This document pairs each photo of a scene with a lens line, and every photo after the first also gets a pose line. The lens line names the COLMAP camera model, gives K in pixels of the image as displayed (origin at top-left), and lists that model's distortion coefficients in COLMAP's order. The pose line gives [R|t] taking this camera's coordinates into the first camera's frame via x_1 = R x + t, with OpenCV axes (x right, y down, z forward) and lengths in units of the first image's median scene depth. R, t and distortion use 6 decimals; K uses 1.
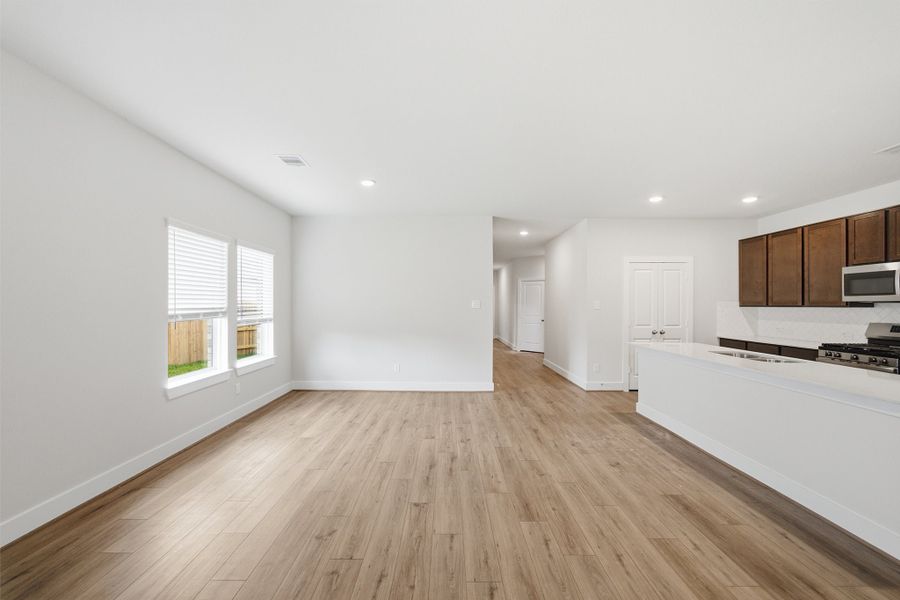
lens RADIAL K [[374.2, 0, 455.2], [0, 374.2, 301.0], [0, 0, 1]] dist [-0.009256, 0.005074]
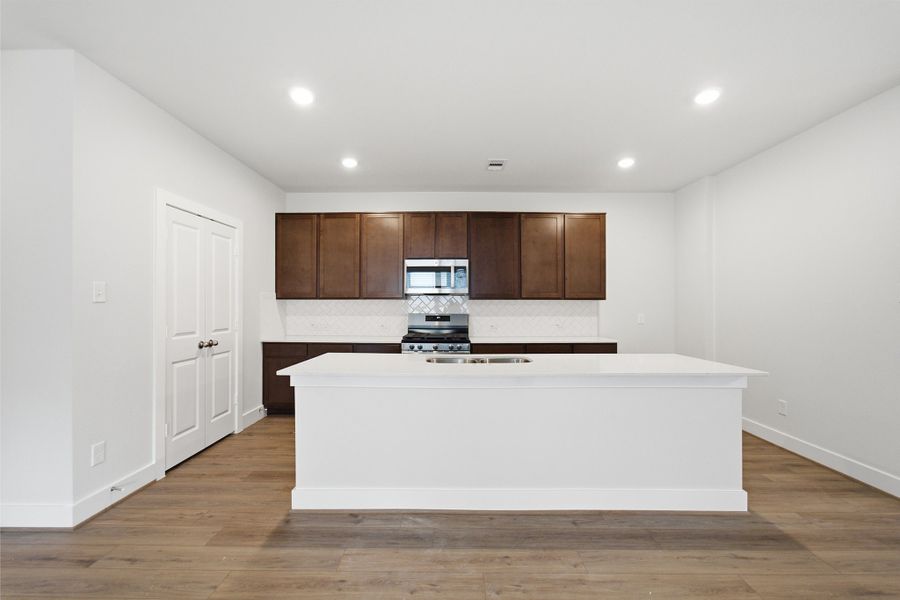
lens RADIAL K [[374.2, 0, 455.8], [0, 374.2, 306.3], [0, 0, 1]] dist [-0.009256, 0.005074]
pose [[0.028489, -0.009406, 0.999550, 0.001942], [-0.013001, 0.999868, 0.009779, 0.025505], [-0.999510, -0.013273, 0.028363, 0.920833]]
